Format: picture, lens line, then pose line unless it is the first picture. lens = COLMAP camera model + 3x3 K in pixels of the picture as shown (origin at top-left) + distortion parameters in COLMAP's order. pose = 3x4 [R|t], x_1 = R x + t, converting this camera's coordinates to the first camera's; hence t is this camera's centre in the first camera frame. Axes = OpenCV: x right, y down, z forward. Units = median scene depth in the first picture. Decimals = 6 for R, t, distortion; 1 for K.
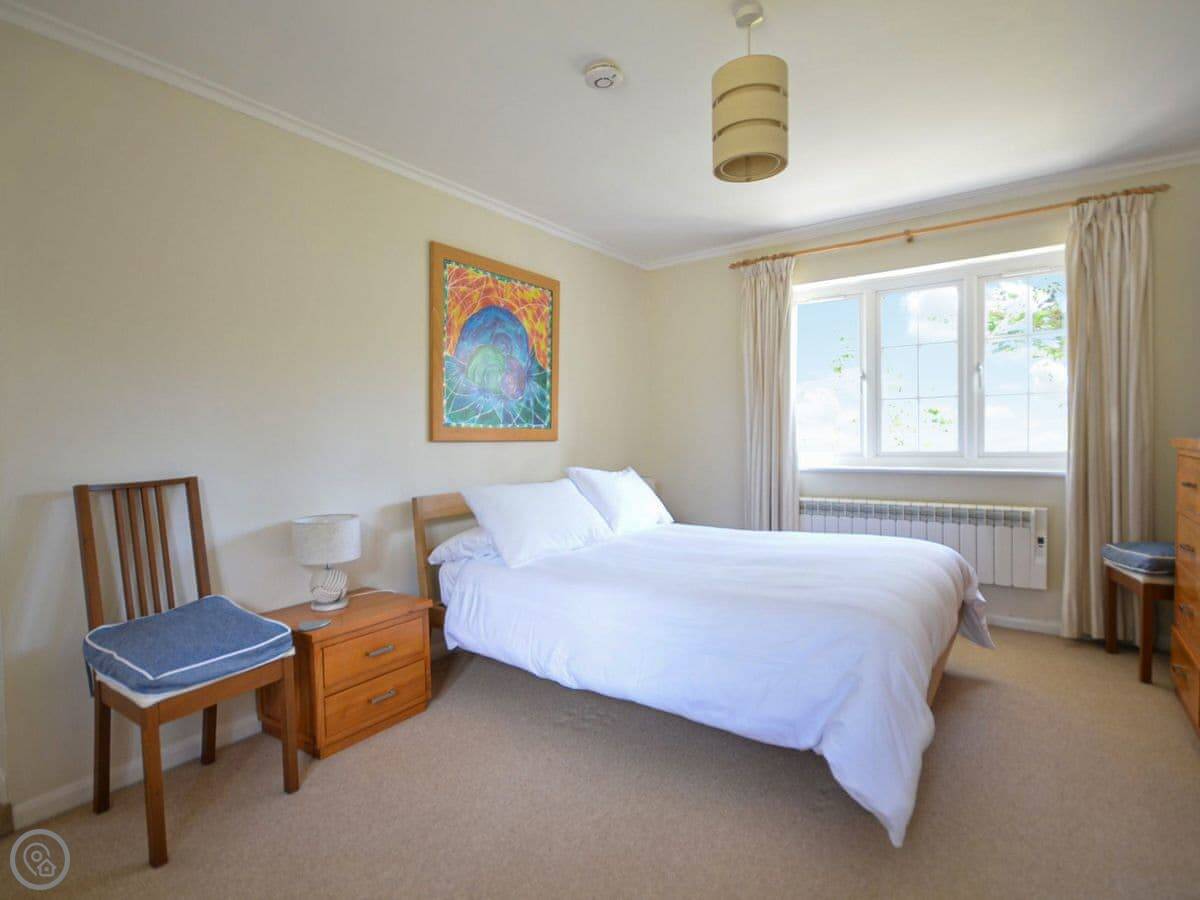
lens RADIAL K [[619.1, 0, 599.4], [0, 619.1, 485.3], [0, 0, 1]] dist [-0.042020, -0.000732]
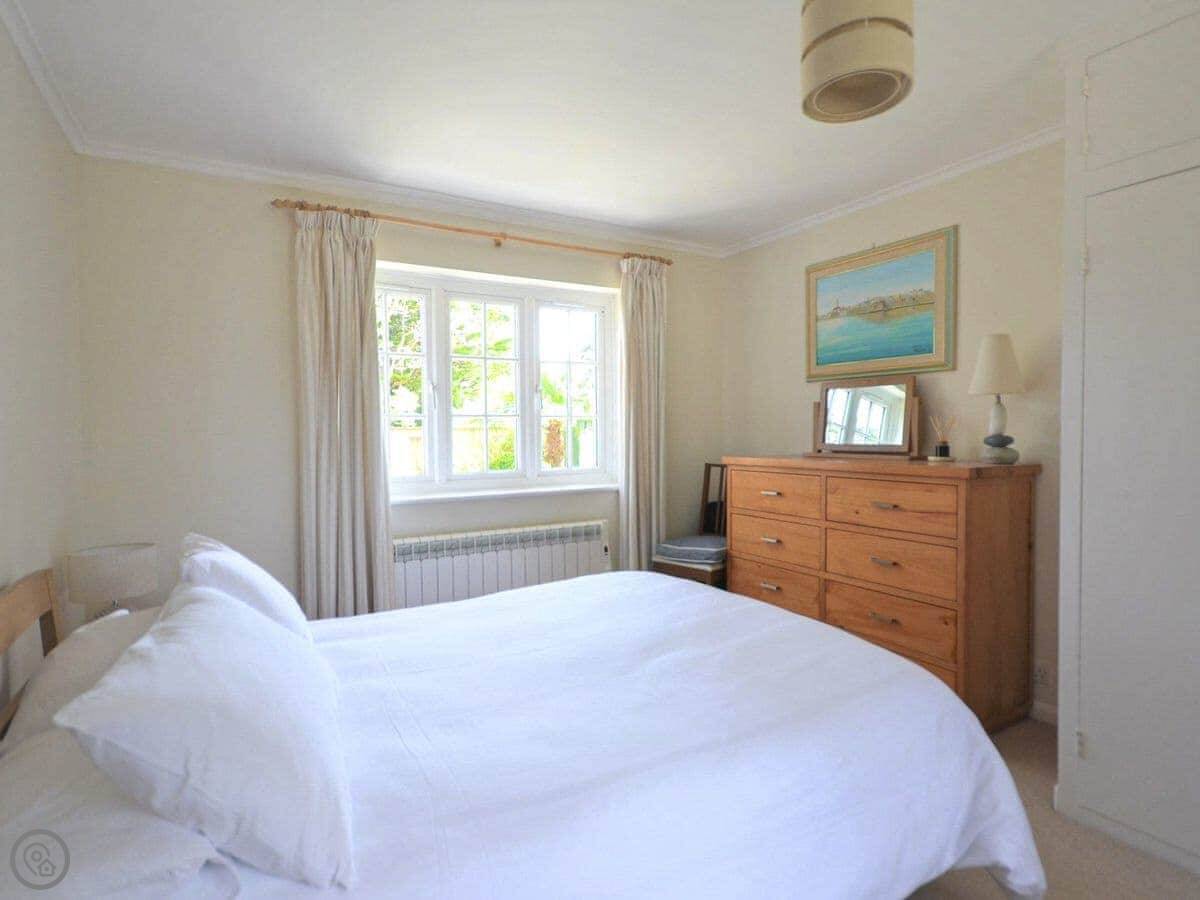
lens RADIAL K [[619.1, 0, 599.4], [0, 619.1, 485.3], [0, 0, 1]] dist [-0.042020, -0.000732]
pose [[0.407152, -0.057271, 0.911563, -0.296025], [0.069619, 0.997075, 0.031548, -0.060343], [-0.910703, 0.050618, 0.409948, 0.507171]]
